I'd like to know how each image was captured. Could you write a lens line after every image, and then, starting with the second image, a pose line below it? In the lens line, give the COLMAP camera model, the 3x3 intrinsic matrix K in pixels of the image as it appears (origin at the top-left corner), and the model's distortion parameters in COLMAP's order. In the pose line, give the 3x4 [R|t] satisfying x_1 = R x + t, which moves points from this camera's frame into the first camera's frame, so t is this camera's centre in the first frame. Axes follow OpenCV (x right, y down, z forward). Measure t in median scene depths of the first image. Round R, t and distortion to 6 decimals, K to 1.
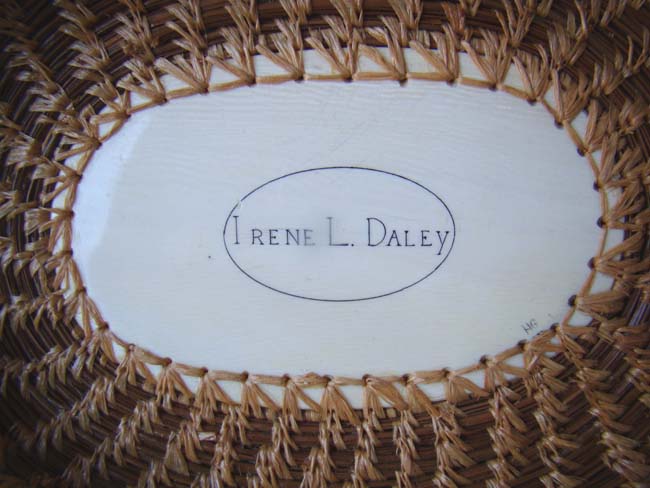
lens RADIAL K [[589.8, 0, 325.0], [0, 589.8, 244.0], [0, 0, 1]] dist [-0.144389, 0.000905]
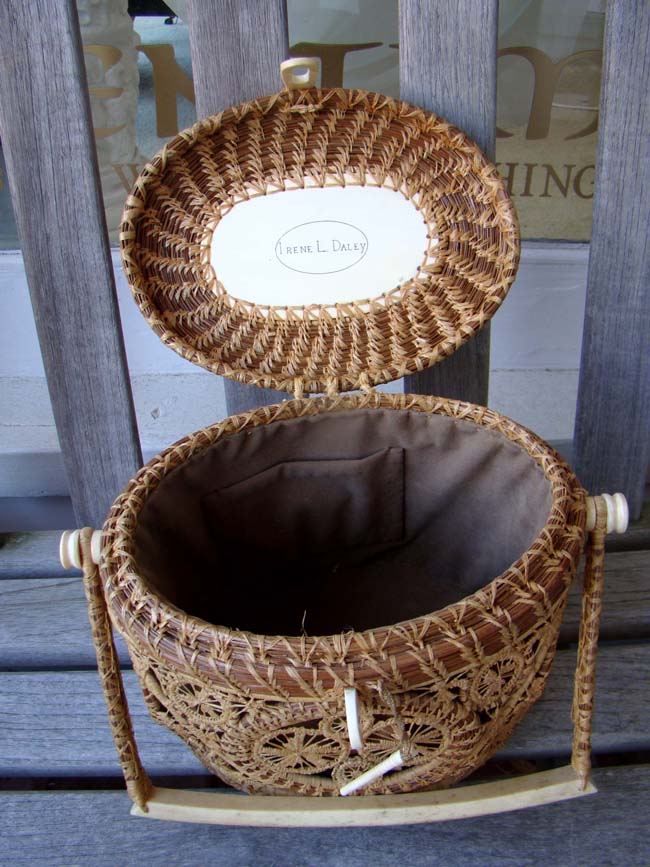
lens RADIAL K [[786.7, 0, 325.0], [0, 786.7, 433.5], [0, 0, 1]] dist [-0.144389, 0.000905]
pose [[0.998108, -0.057442, 0.021946, -0.080667], [0.058461, 0.997086, -0.049005, 0.933626], [-0.019067, 0.050195, 0.998557, -2.263112]]
